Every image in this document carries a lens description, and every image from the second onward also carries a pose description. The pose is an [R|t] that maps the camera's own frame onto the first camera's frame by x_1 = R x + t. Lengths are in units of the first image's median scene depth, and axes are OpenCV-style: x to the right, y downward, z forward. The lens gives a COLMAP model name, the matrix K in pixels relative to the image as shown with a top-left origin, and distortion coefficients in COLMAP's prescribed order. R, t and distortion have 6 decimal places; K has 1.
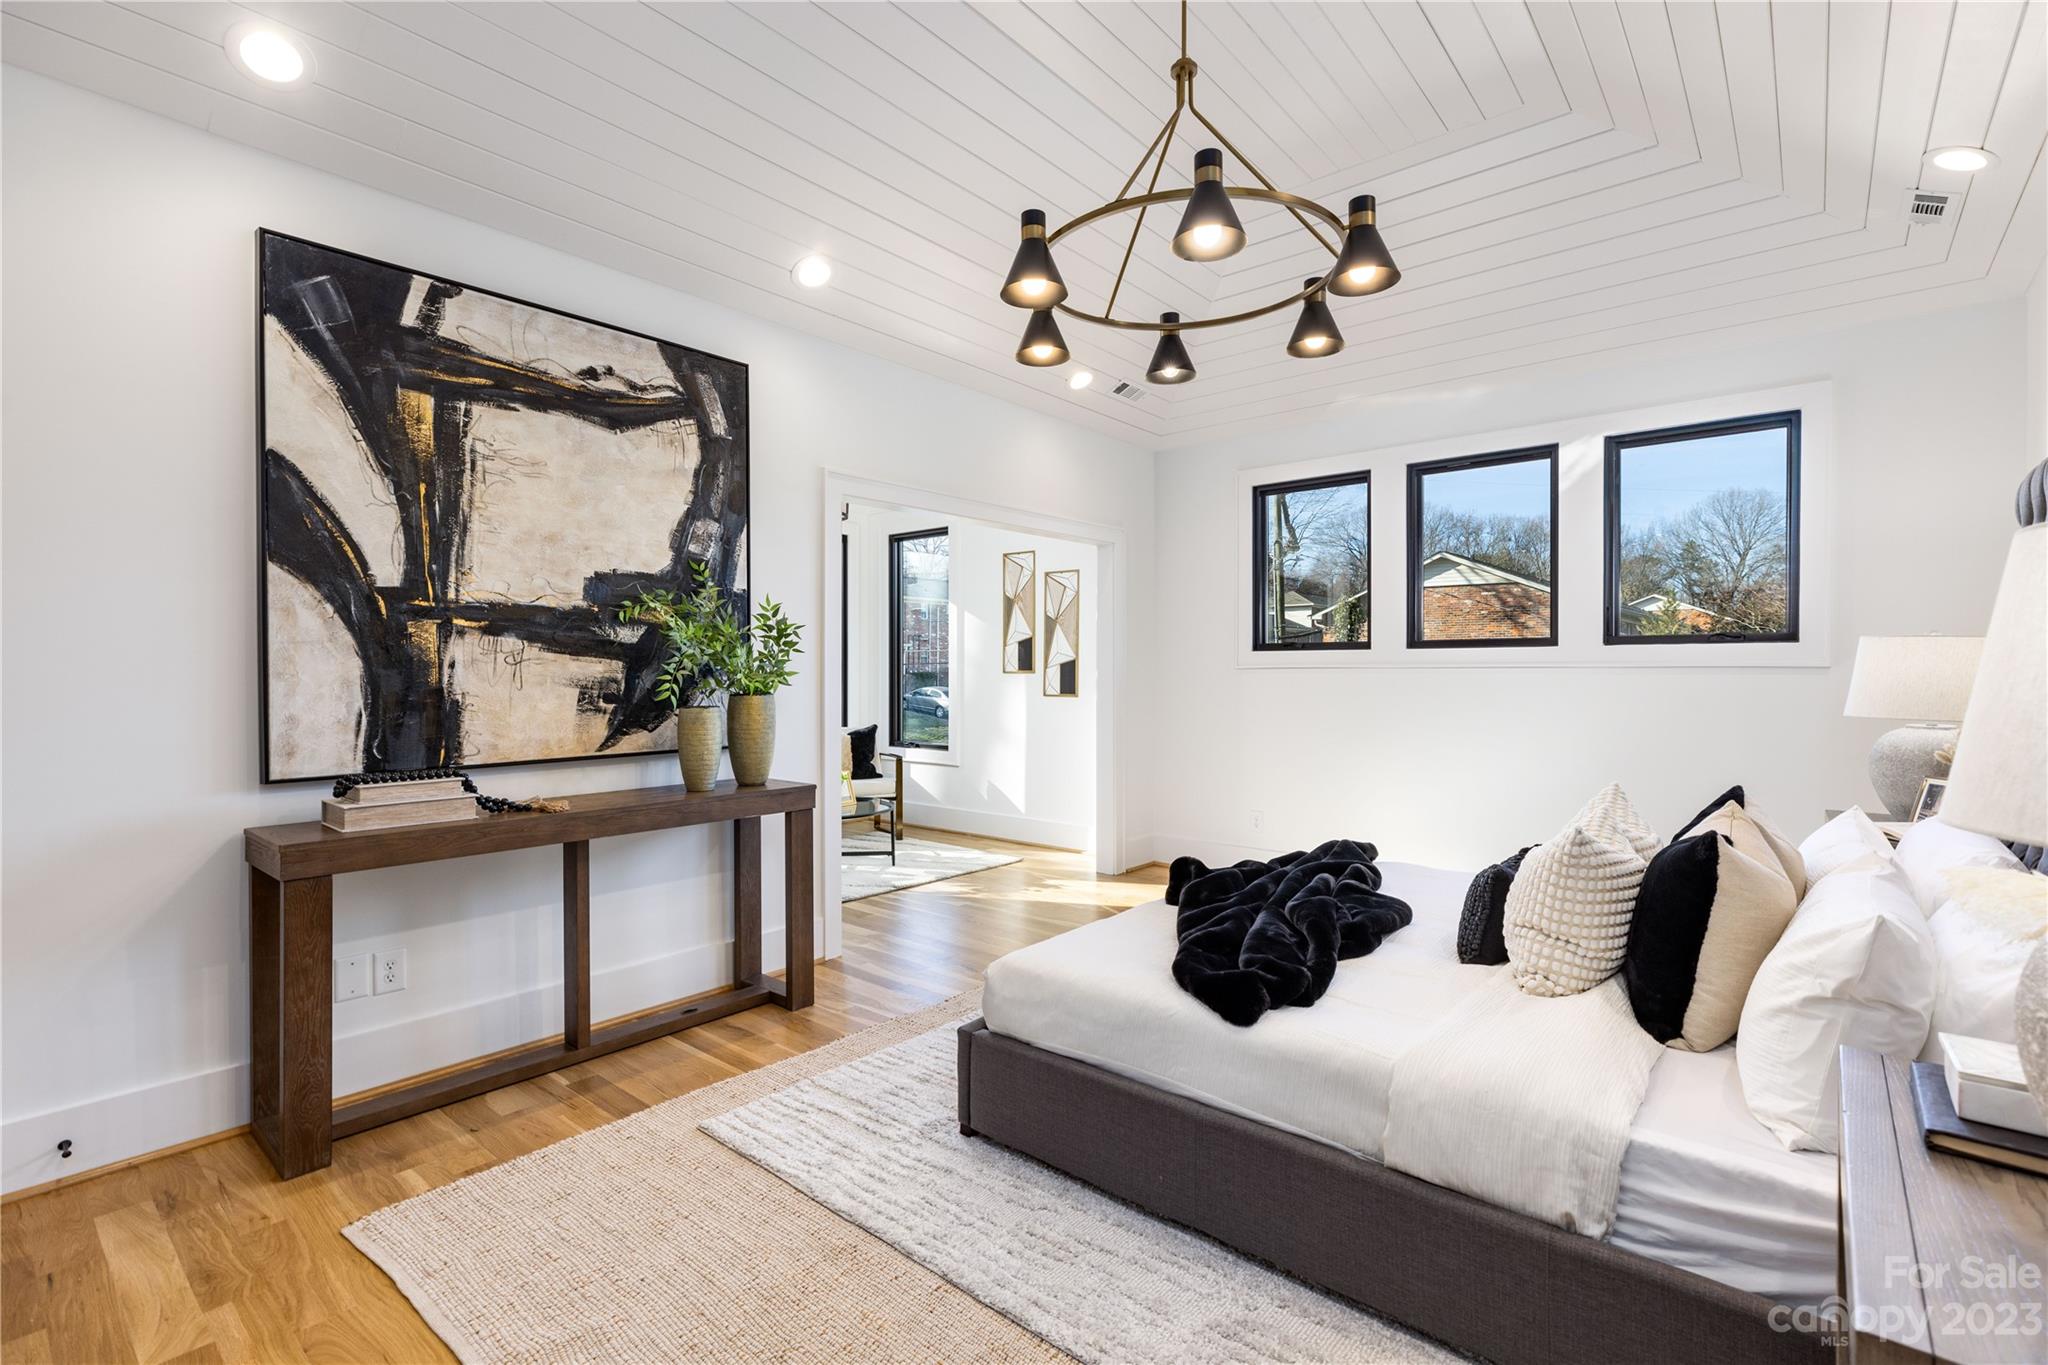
lens RADIAL K [[929.1, 0, 1014.4], [0, 929.1, 668.4], [0, 0, 1]] dist [0.001733, 0.000303]
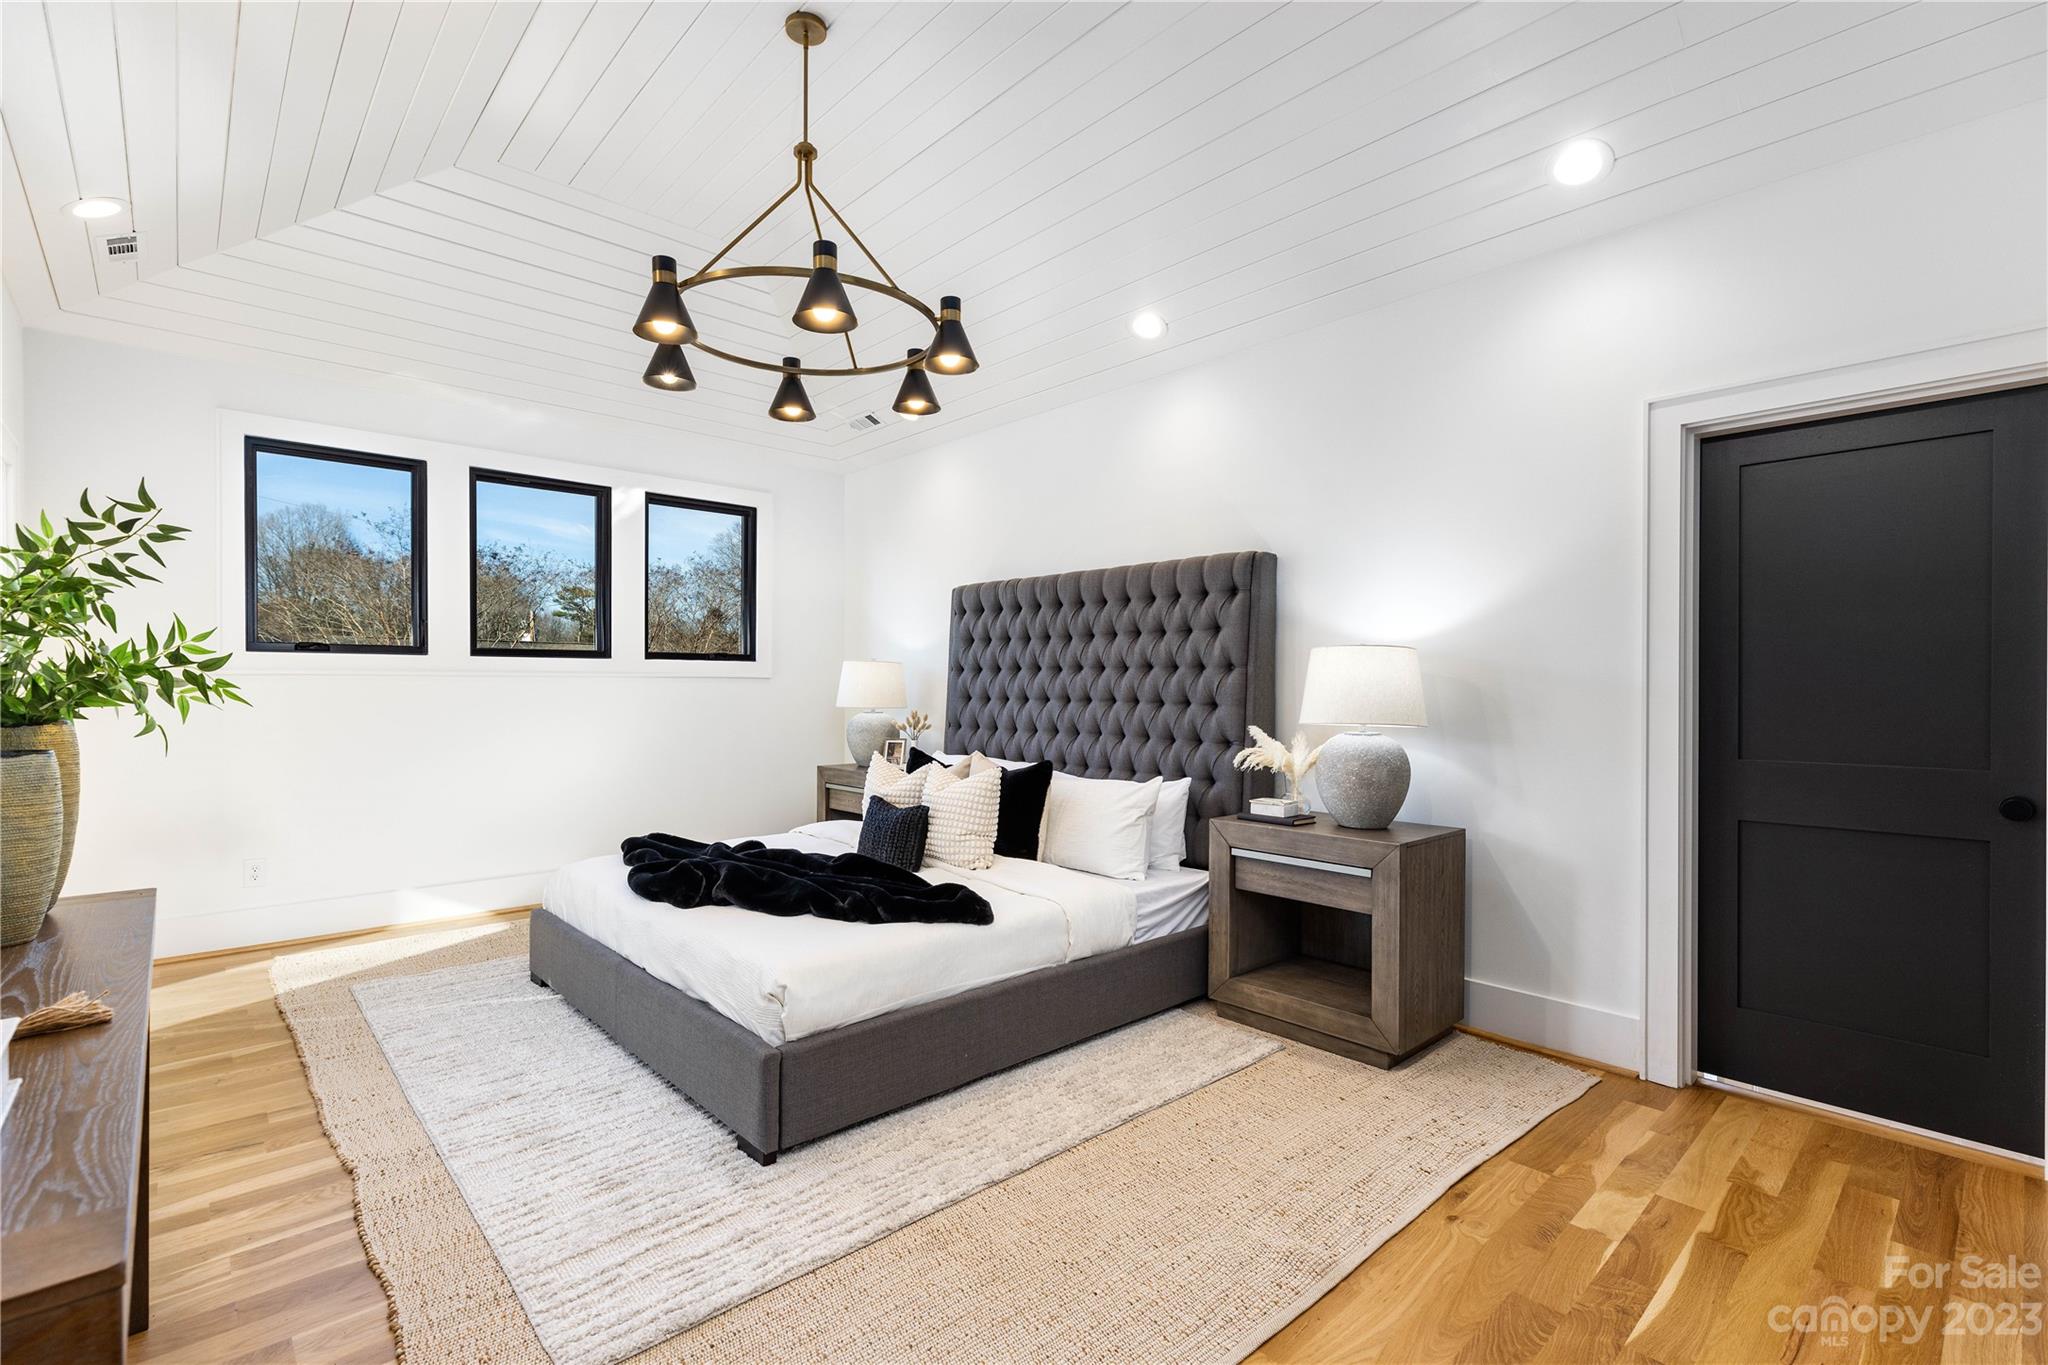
lens RADIAL K [[929.1, 0, 1010.9], [0, 929.1, 693.1], [0, 0, 1]] dist [0.001733, 0.000303]
pose [[0.124494, -0.009584, 0.992174, -0.806542], [-0.006986, 0.999920, 0.010536, 0.006173], [-0.992196, -0.008243, 0.124417, 0.535402]]
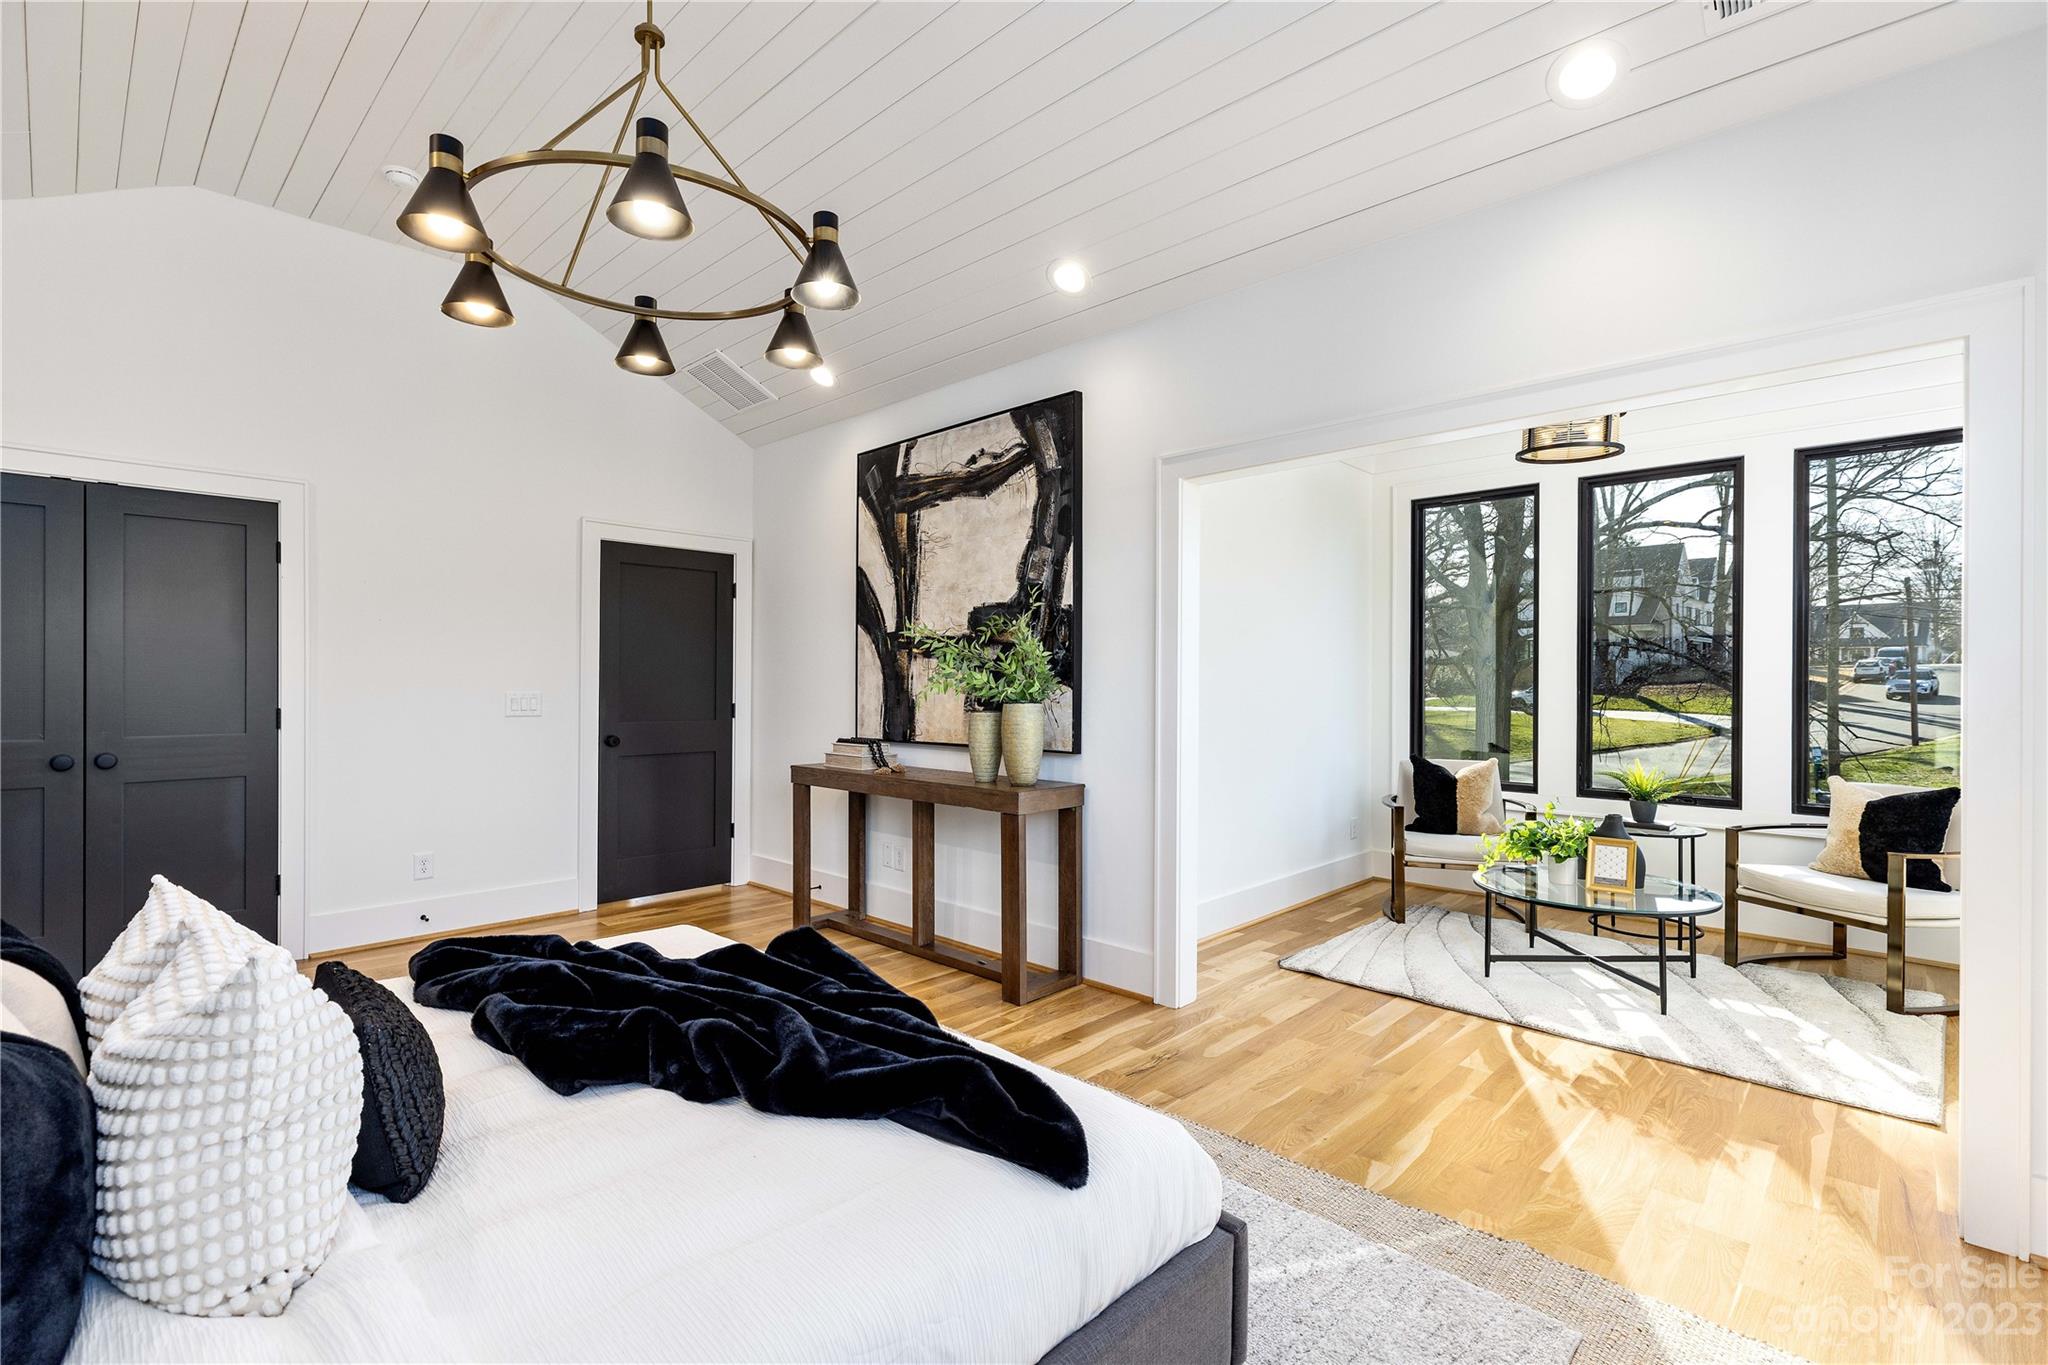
lens RADIAL K [[929.1, 0, 1026.0], [0, 929.1, 683.2], [0, 0, 1]] dist [0.001733, 0.000303]
pose [[-0.049611, -0.004668, -0.998758, 0.953849], [-0.004248, 0.999981, -0.004463, 0.011890], [0.998760, 0.004021, -0.049630, 1.240609]]
